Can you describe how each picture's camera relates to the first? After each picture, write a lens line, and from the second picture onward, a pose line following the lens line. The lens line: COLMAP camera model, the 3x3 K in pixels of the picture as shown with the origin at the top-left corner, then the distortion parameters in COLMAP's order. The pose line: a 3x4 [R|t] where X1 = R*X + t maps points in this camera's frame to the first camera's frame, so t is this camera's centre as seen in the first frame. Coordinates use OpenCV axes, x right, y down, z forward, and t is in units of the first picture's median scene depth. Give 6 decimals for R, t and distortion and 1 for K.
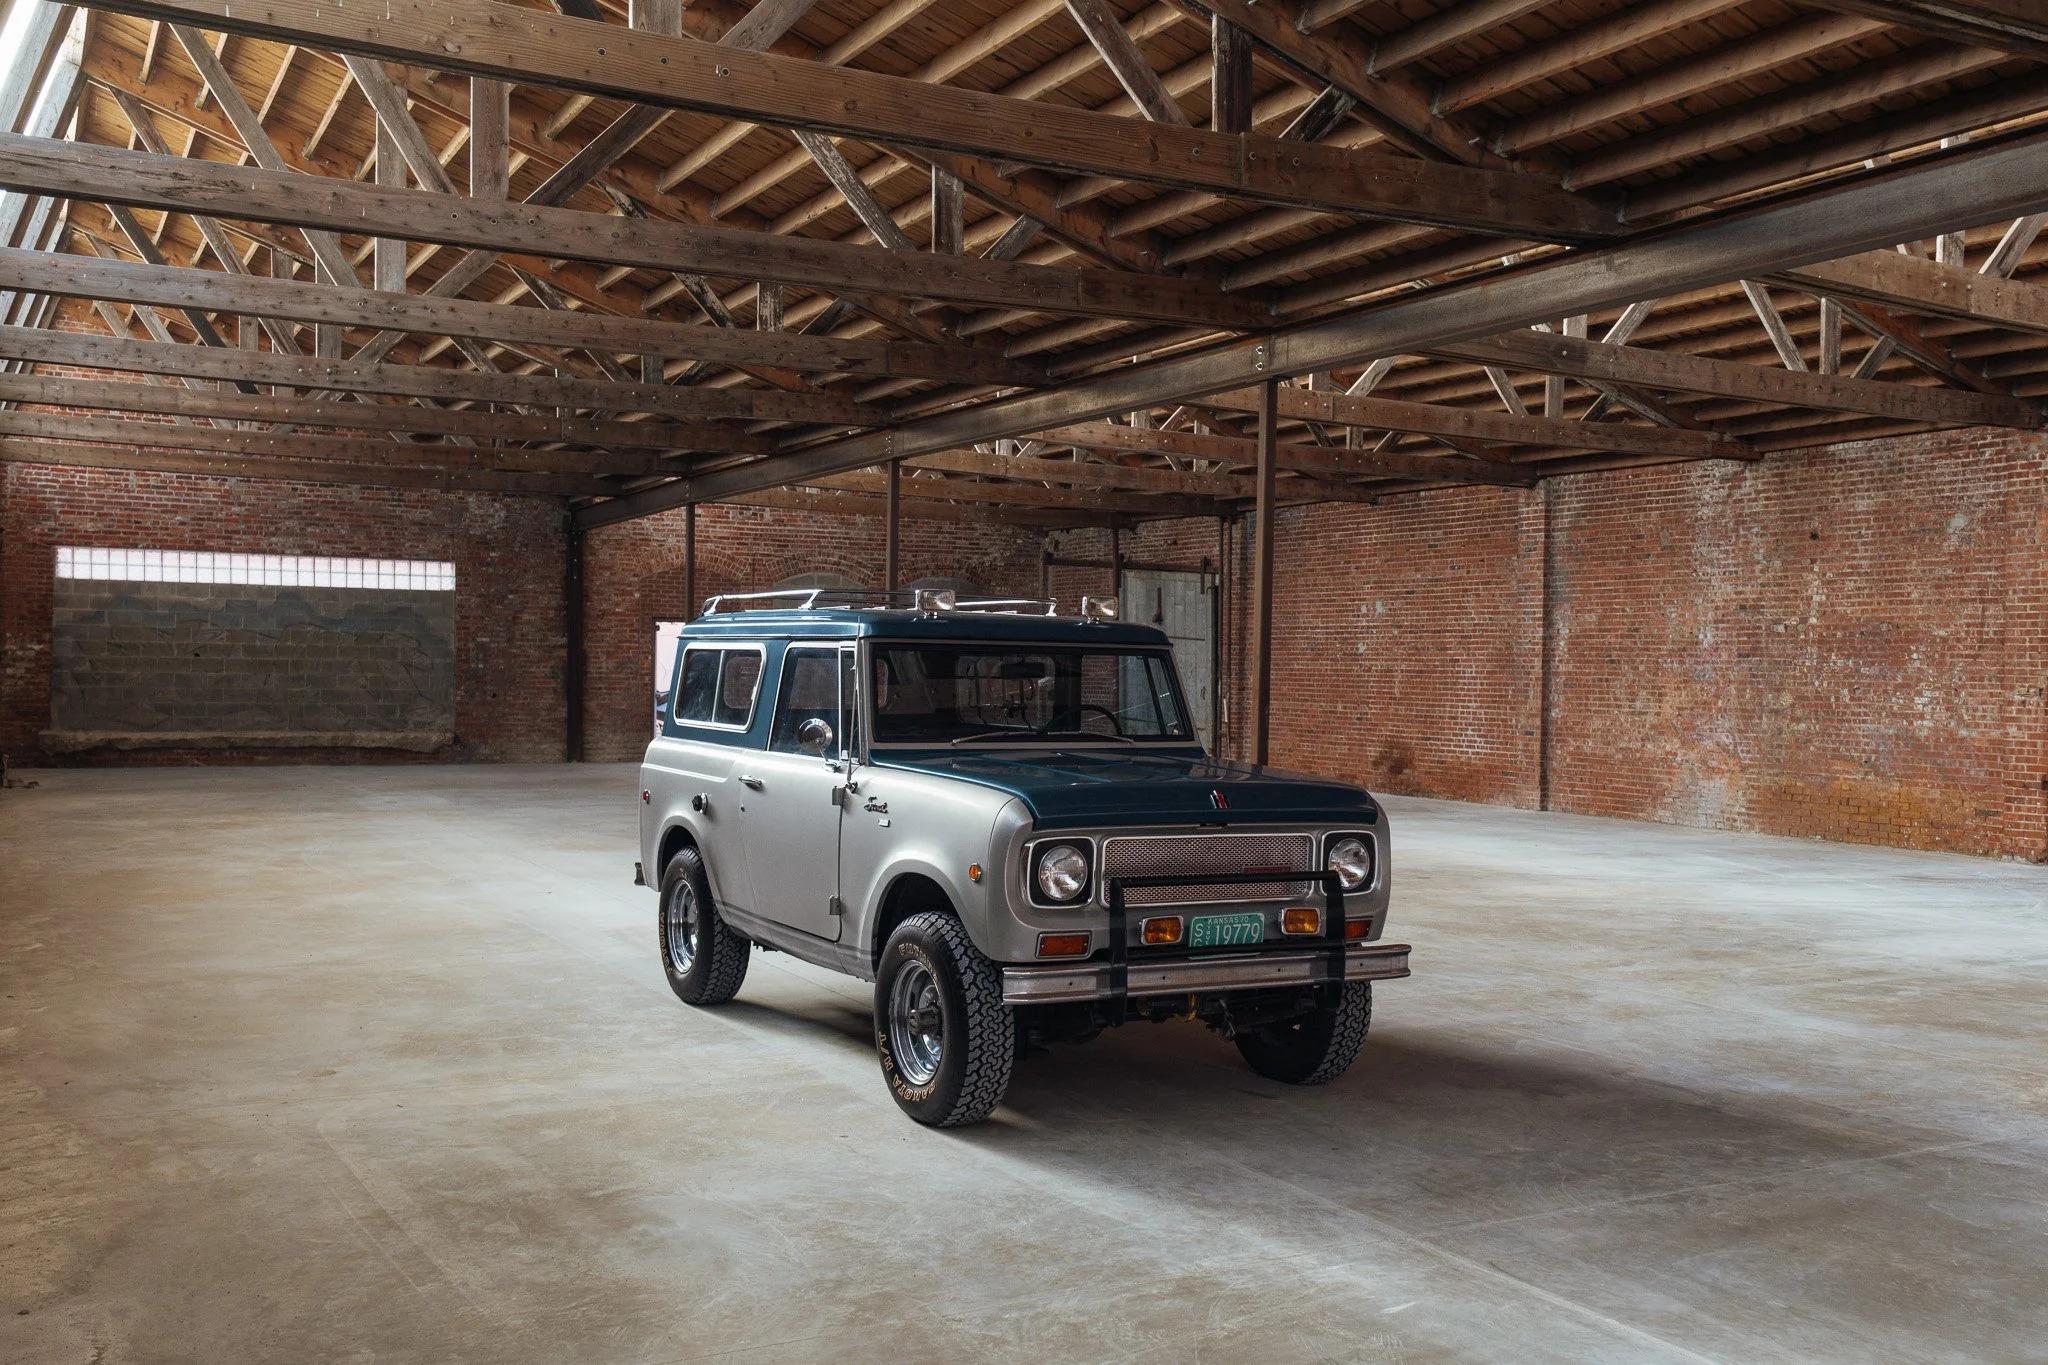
lens RADIAL K [[1908.6, 0, 1108.4], [0, 1908.6, 679.6], [0, 0, 1]] dist [0.007471, 0.000000]
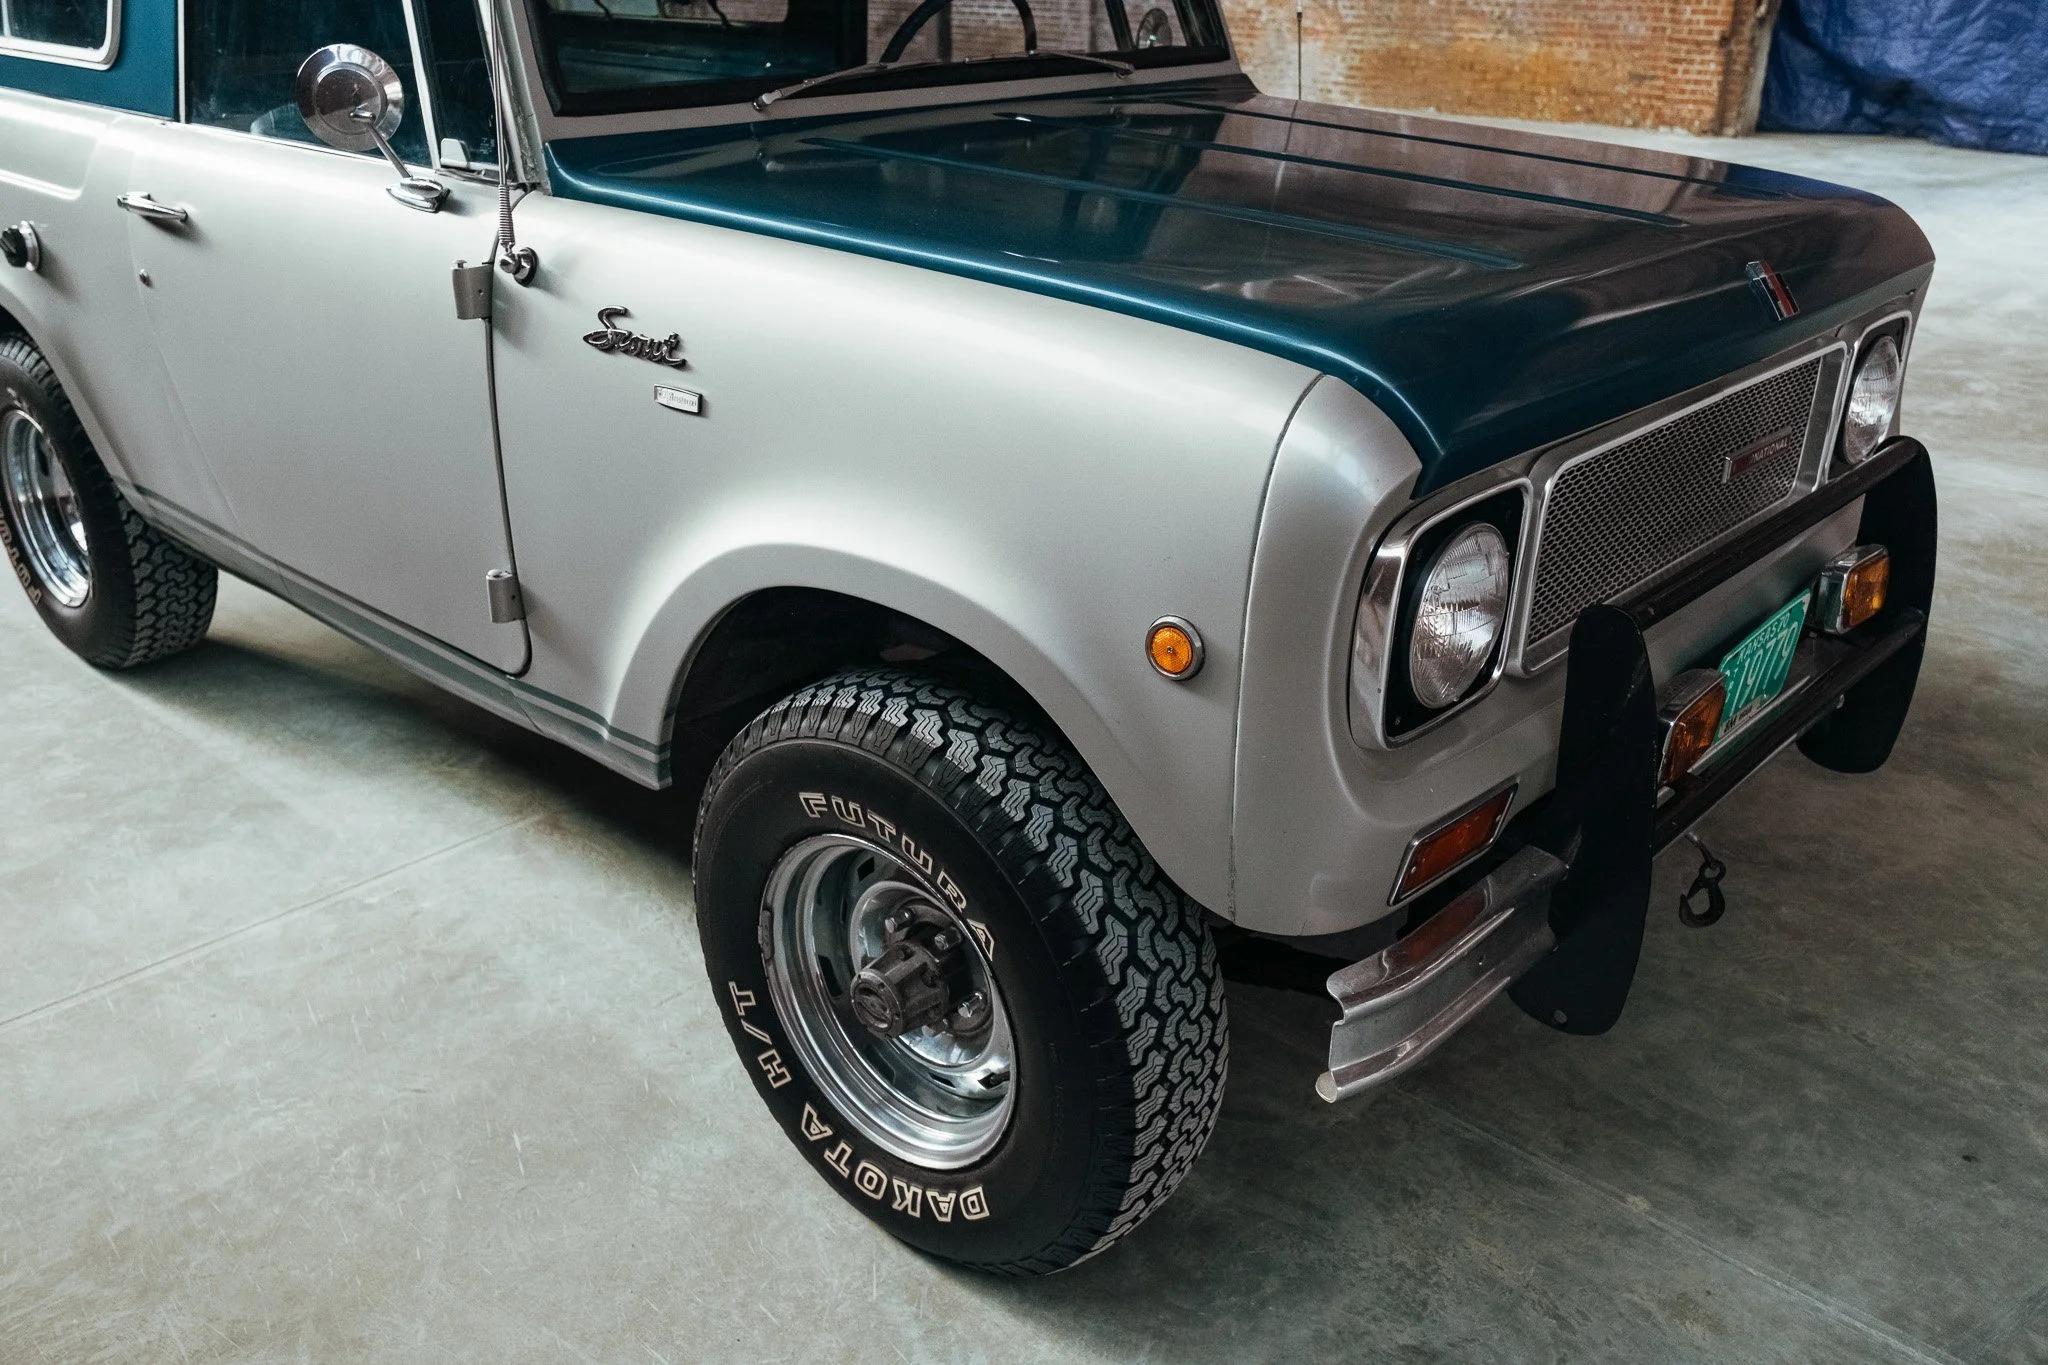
lens RADIAL K [[1748.7, 0, 1034.9], [0, 1748.7, 672.7], [0, 0, 1]] dist [0.000283, 0.021921]
pose [[0.957749, -0.124154, 0.259427, -0.054862], [0.012622, 0.919301, 0.393352, 0.001204], [-0.287327, -0.373458, 0.882027, 0.274244]]
